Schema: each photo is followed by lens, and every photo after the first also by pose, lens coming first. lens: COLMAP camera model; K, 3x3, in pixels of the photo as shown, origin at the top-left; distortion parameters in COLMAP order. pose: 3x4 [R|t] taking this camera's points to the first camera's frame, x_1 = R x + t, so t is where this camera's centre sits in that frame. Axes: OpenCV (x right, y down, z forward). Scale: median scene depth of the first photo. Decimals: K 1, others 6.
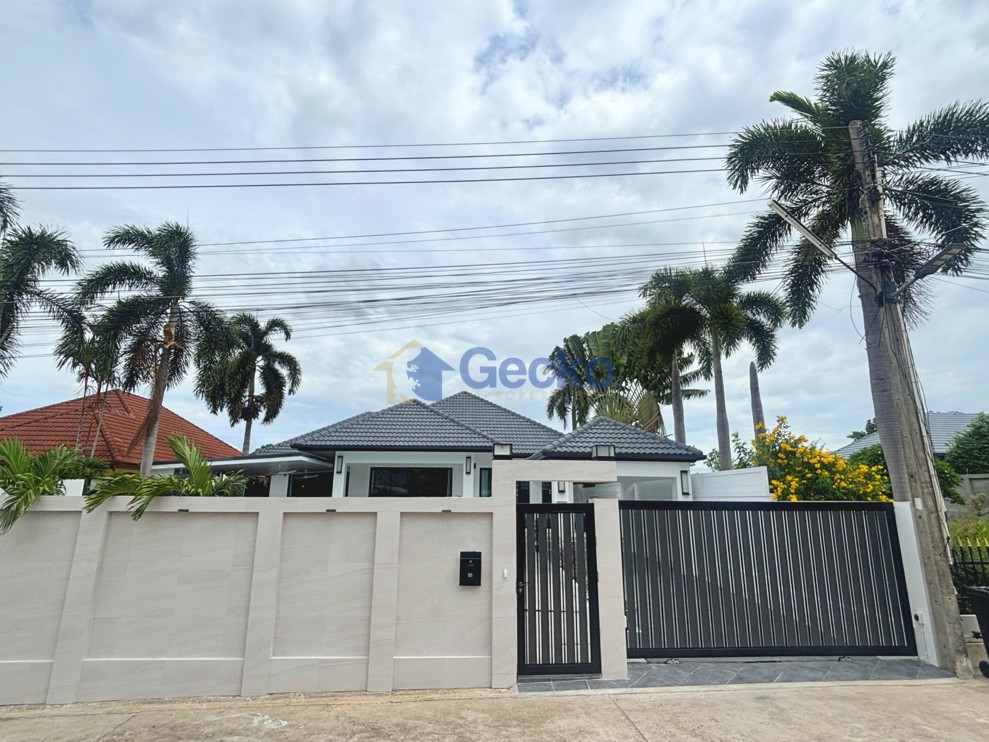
lens RADIAL K [[527.5, 0, 494.5], [0, 527.5, 371.0], [0, 0, 1]] dist [0.003048, 0.000437]
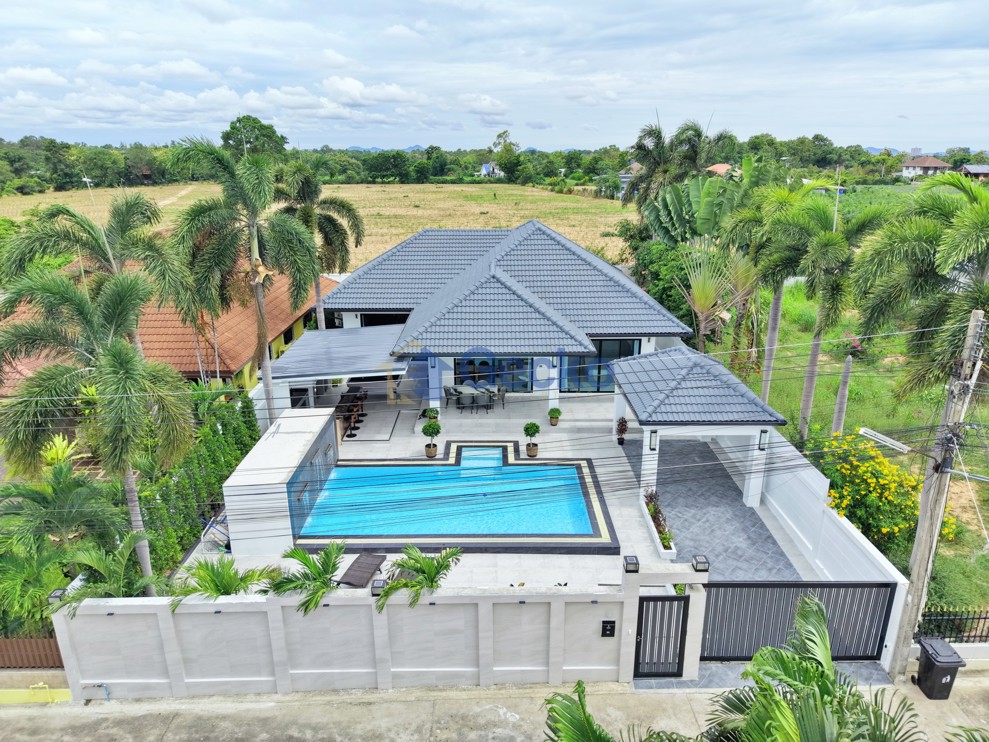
lens RADIAL K [[667.2, 0, 494.5], [0, 667.2, 371.0], [0, 0, 1]] dist [-0.001124, -0.000637]
pose [[0.998615, 0.005193, -0.052360, -0.116021], [0.022722, 0.854986, 0.518154, -0.547244], [0.047458, -0.518625, 0.853683, -0.142504]]
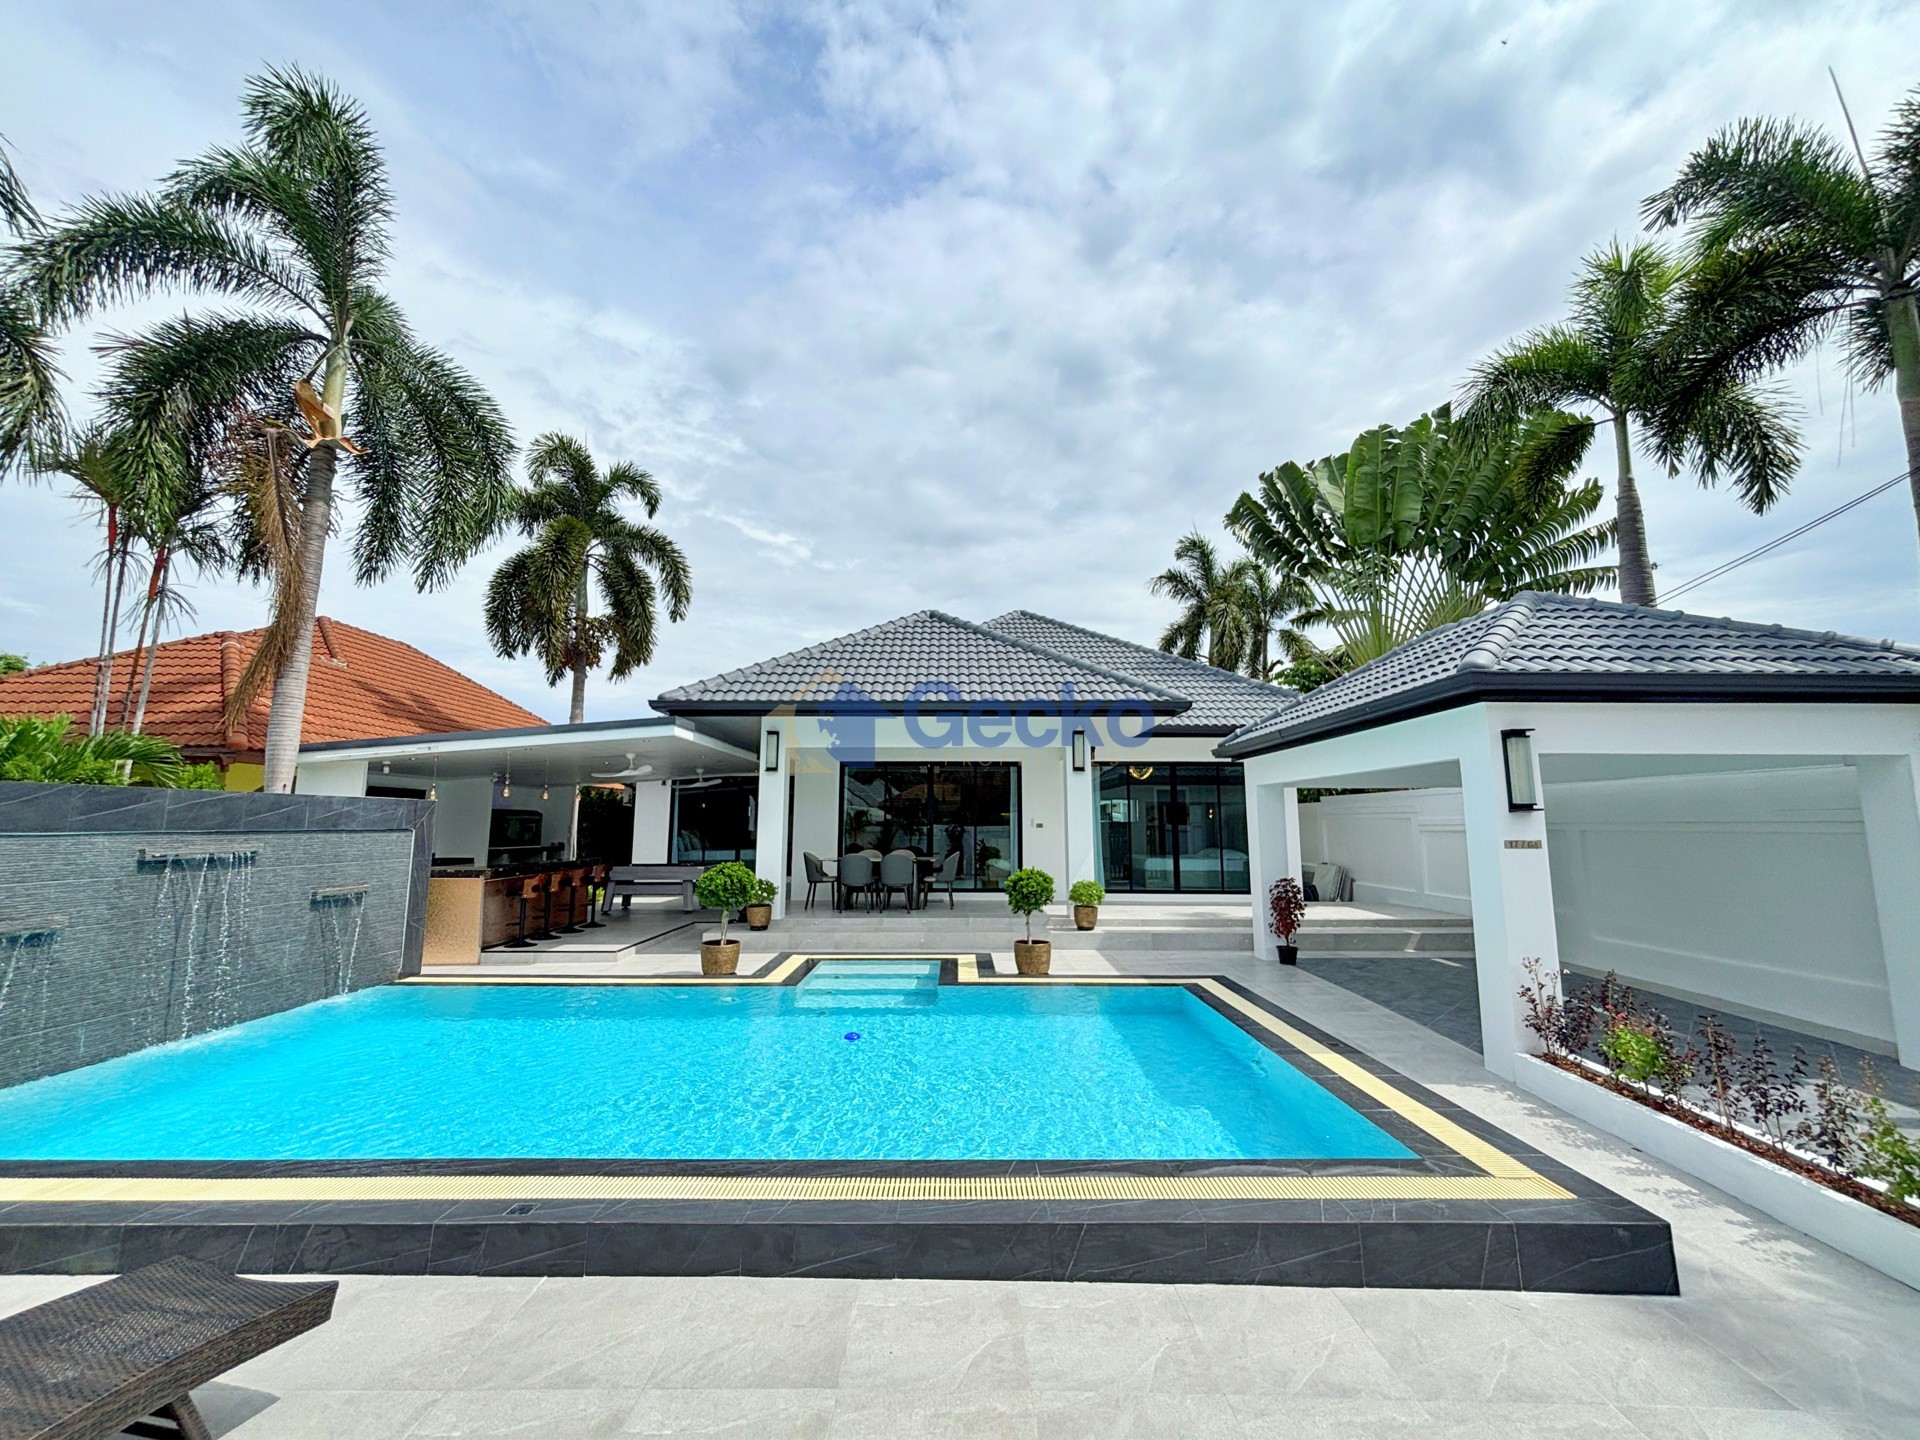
lens RADIAL K [[782.9, 0, 960.0], [0, 782.9, 720.0], [0, 0, 1]] dist [0.000020, -0.000063]
pose [[0.998794, -0.014267, -0.046979, -0.131535], [0.018897, 0.994846, 0.099625, 0.106047], [0.045315, -0.100392, 0.993915, 0.447147]]
